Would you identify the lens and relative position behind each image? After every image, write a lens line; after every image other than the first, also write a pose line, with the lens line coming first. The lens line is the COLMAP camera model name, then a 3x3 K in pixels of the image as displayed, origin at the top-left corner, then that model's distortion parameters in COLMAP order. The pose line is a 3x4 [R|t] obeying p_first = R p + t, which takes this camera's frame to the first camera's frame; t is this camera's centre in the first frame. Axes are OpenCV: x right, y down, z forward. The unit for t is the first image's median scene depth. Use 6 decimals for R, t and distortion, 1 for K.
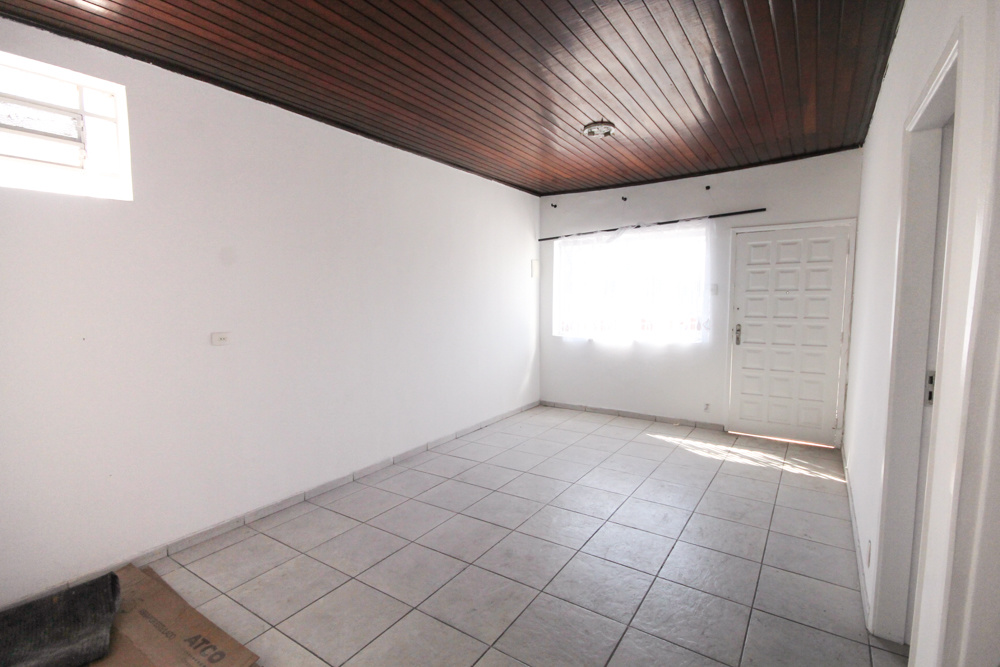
lens RADIAL K [[474.3, 0, 497.6], [0, 474.3, 336.6], [0, 0, 1]] dist [0.001378, -0.006000]
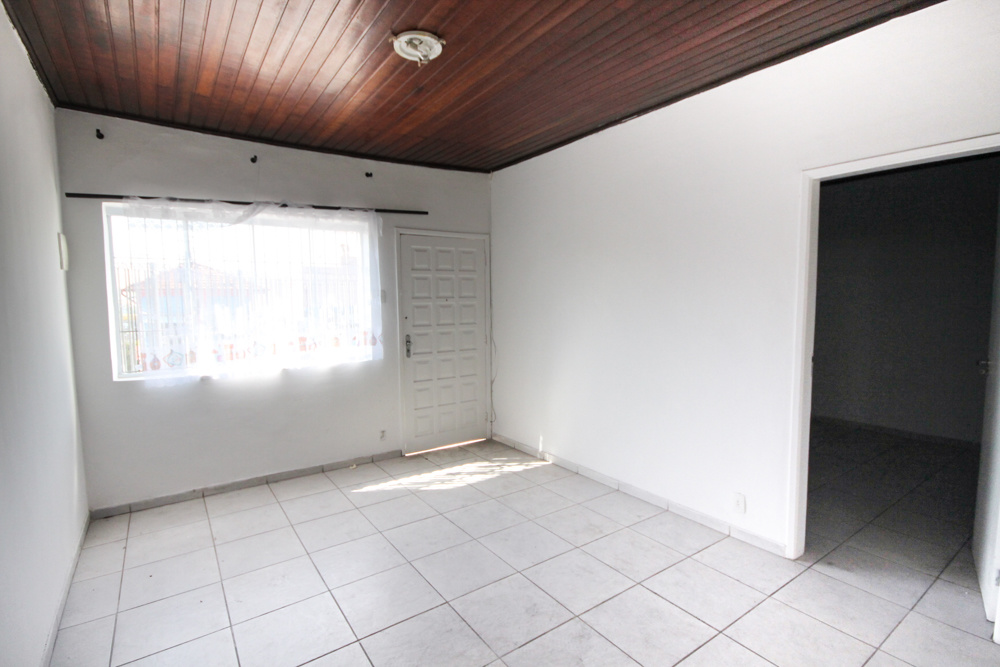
lens RADIAL K [[474.3, 0, 498.0], [0, 474.3, 336.9], [0, 0, 1]] dist [0.001378, -0.006000]
pose [[0.359103, -0.070987, 0.930594, -0.279865], [0.088832, 0.995176, 0.041635, -0.044971], [-0.929061, 0.067715, 0.363677, 0.515619]]
